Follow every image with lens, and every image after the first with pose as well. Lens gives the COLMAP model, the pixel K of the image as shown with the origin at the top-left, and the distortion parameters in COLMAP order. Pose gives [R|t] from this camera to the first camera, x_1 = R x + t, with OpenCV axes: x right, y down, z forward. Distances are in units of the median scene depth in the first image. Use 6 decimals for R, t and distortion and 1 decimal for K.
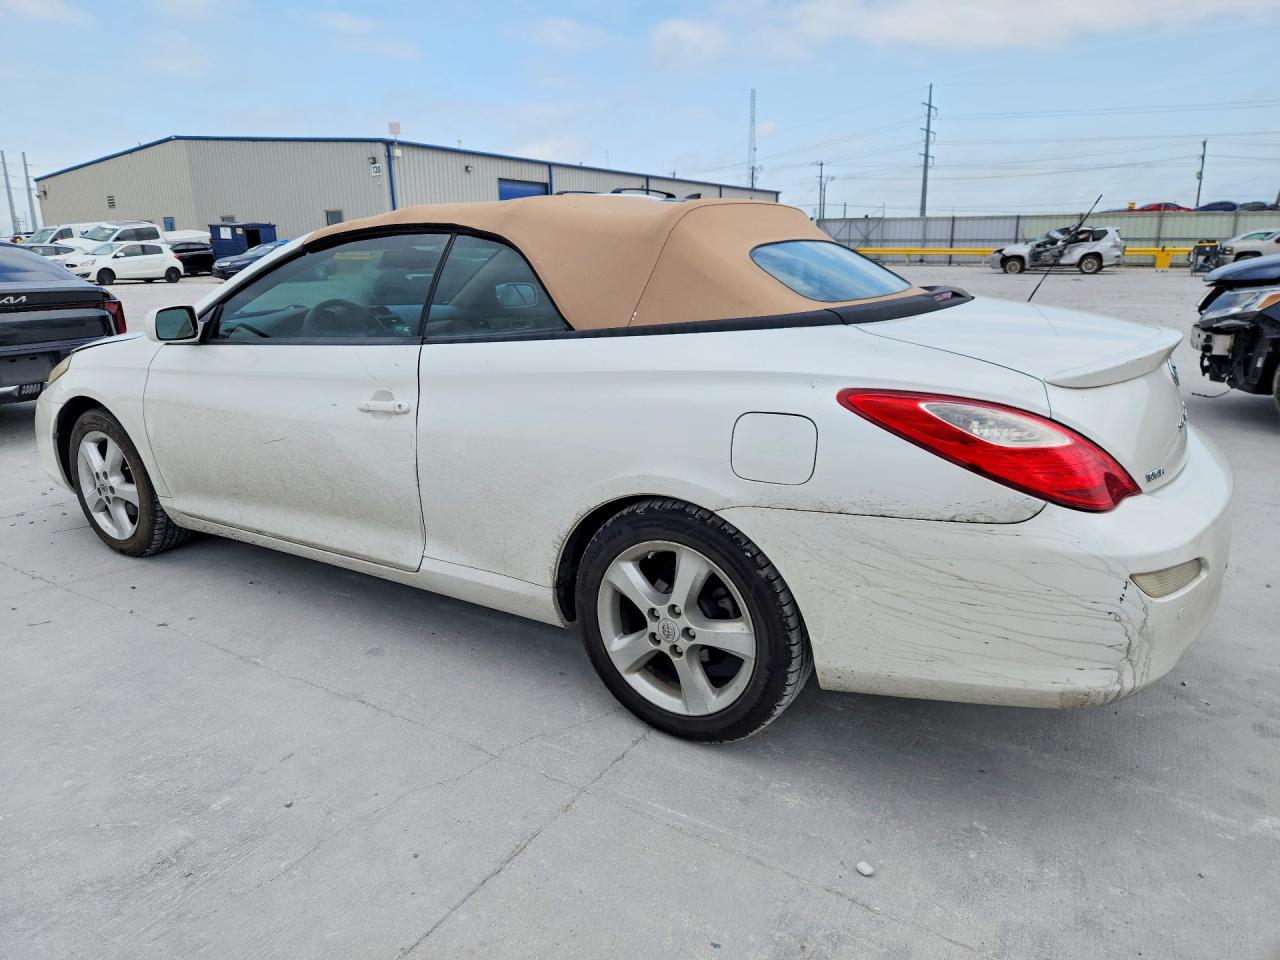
lens RADIAL K [[855.0, 0, 627.0], [0, 855.0, 479.3], [0, 0, 1]] dist [0.047615, -0.035452]
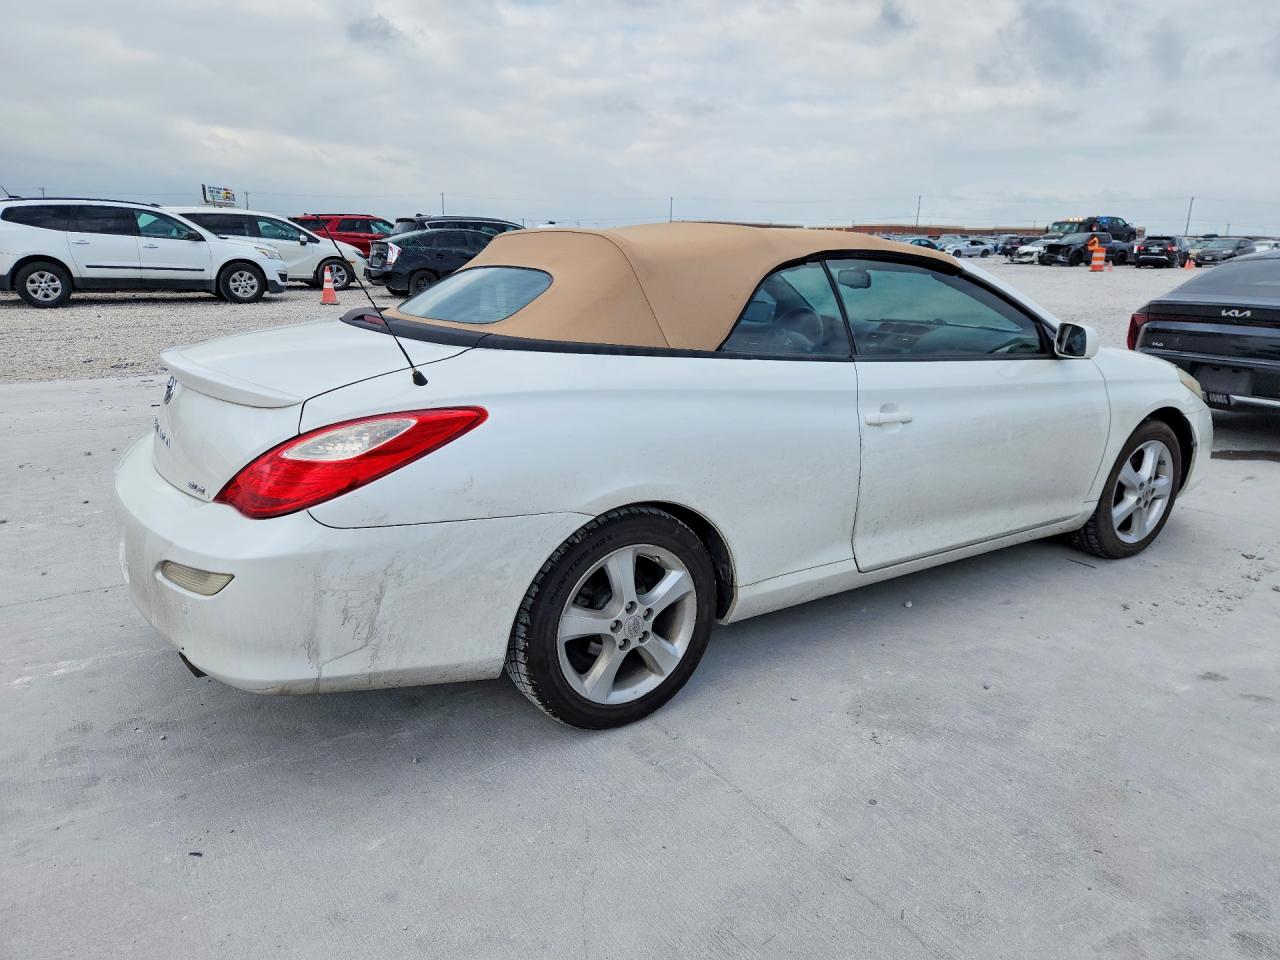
lens RADIAL K [[855.0, 0, 634.2], [0, 855.0, 484.0], [0, 0, 1]] dist [0.047615, -0.035452]
pose [[-0.412092, 0.246556, -0.877149, 0.554842], [-0.247060, 0.896388, 0.368035, -0.228079], [0.877007, 0.368372, -0.308480, 0.764364]]
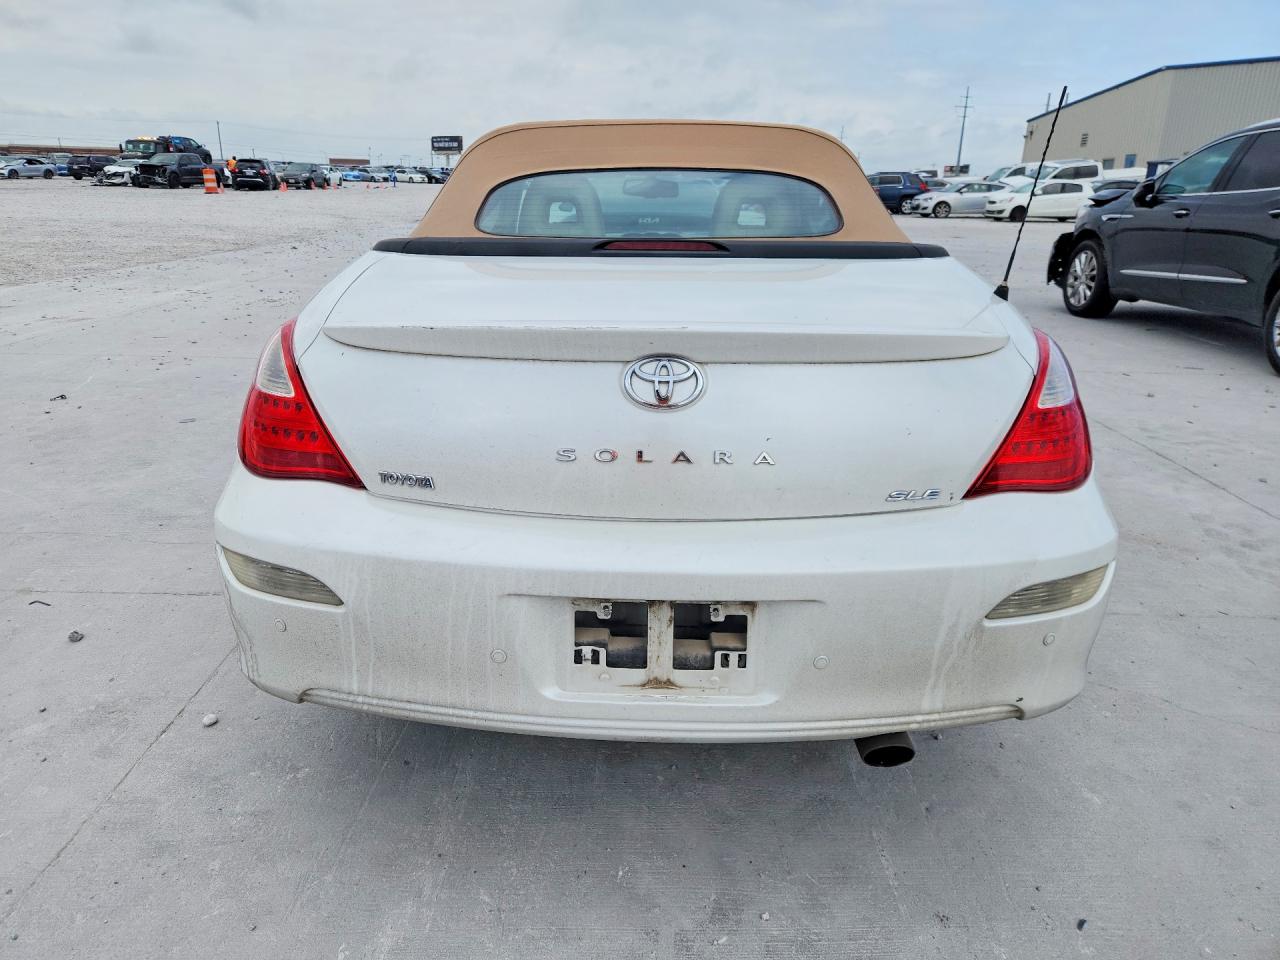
lens RADIAL K [[855.0, 0, 636.1], [0, 855.0, 482.9], [0, 0, 1]] dist [0.047615, -0.035452]
pose [[0.519460, 0.296912, -0.801252, 0.460151], [-0.242623, 0.950348, 0.194867, -0.069127], [0.819326, 0.093176, 0.565706, 0.258171]]
